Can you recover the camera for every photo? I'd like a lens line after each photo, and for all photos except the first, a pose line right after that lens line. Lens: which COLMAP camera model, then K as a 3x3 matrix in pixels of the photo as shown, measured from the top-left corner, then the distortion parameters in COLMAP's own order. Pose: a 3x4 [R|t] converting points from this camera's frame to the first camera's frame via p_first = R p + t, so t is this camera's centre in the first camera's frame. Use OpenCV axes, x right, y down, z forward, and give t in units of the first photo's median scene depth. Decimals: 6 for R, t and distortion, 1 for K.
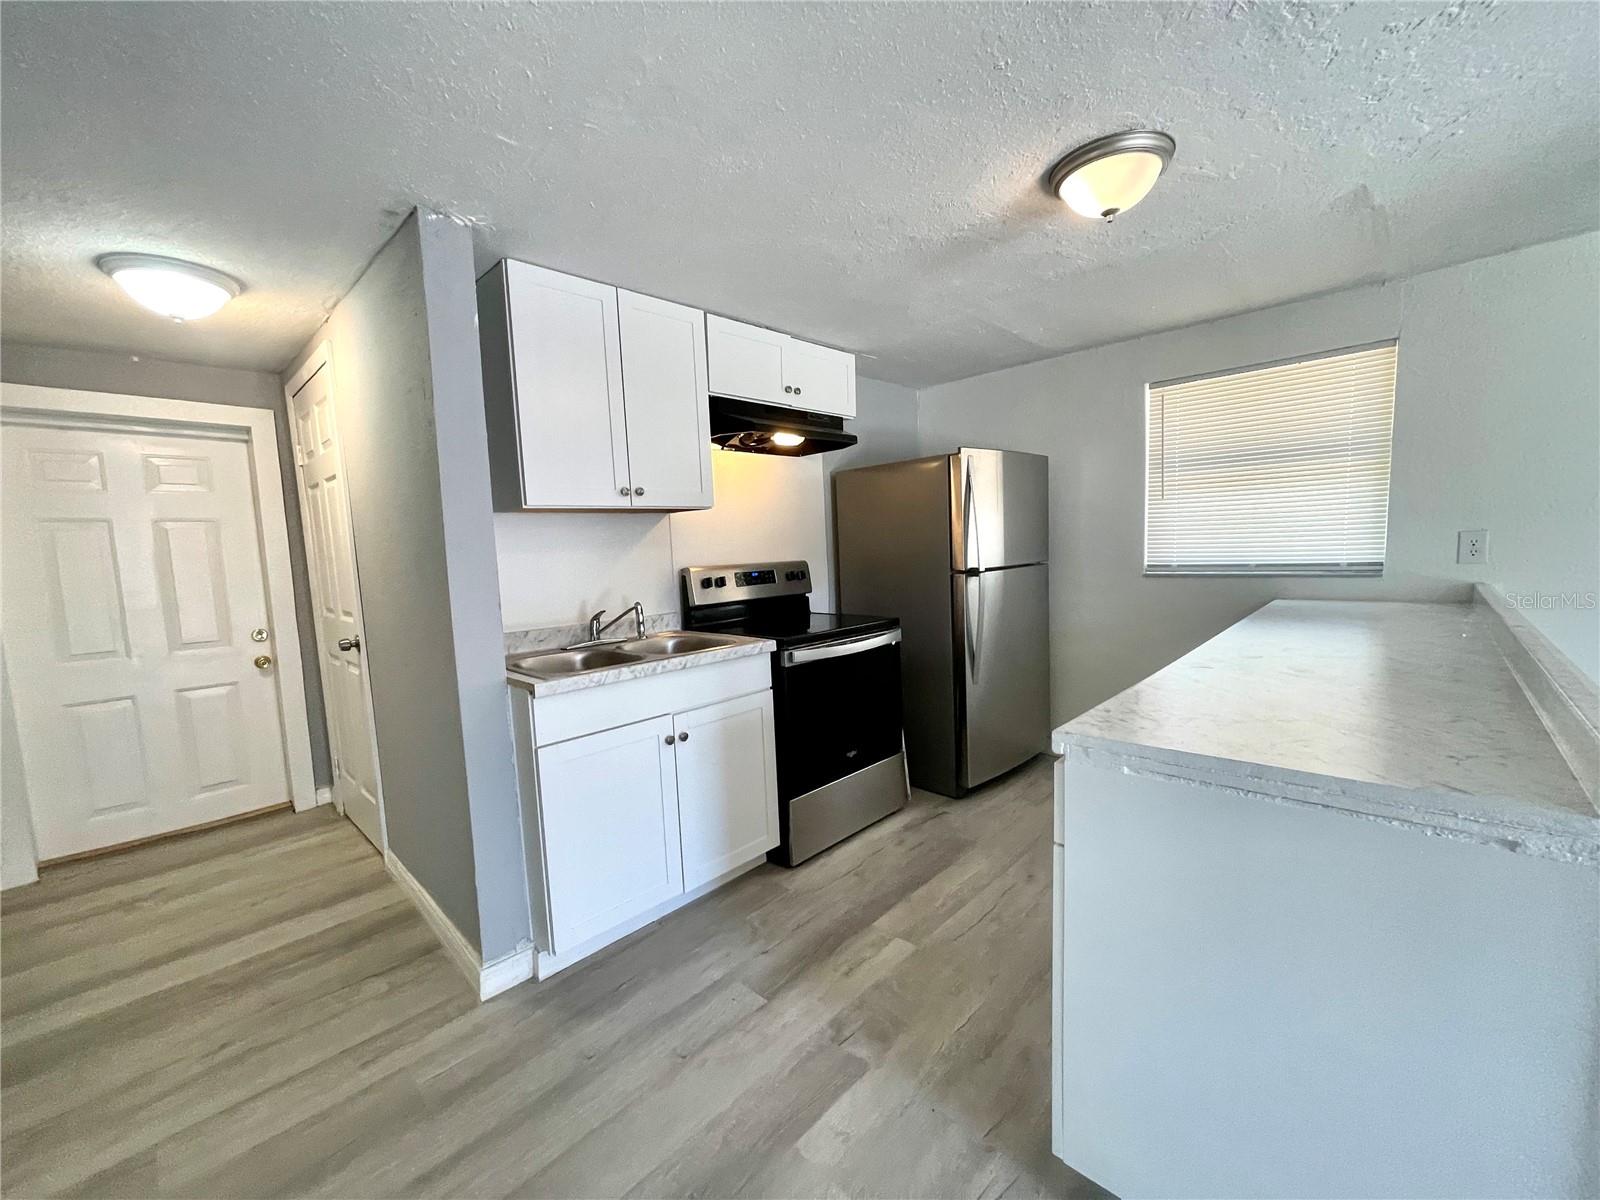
lens RADIAL K [[642.2, 0, 802.8], [0, 642.2, 604.7], [0, 0, 1]] dist [0.002526, -0.000585]
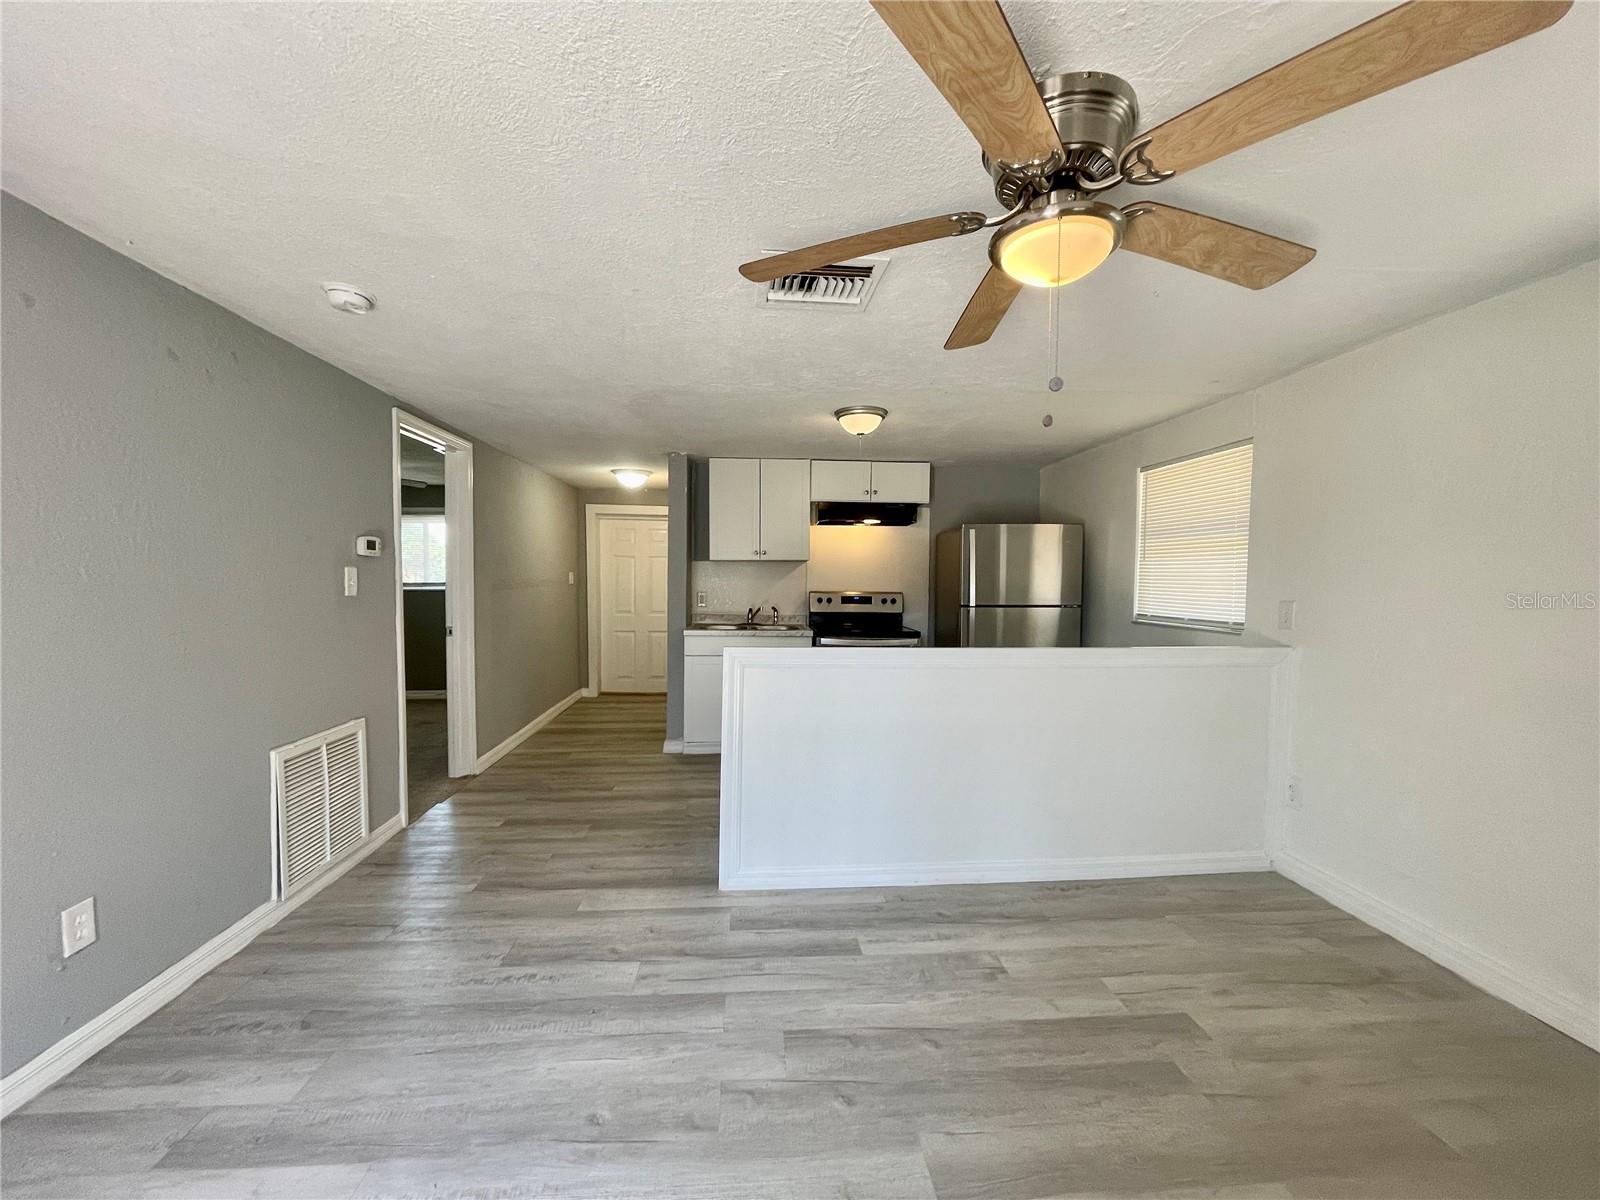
lens RADIAL K [[642.2, 0, 795.8], [0, 642.2, 600.0], [0, 0, 1]] dist [0.002526, -0.000585]
pose [[0.746814, 0.071774, -0.661149, 1.212032], [-0.102197, 0.994736, -0.007452, -0.017745], [0.657134, 0.073133, 0.750218, -0.484334]]
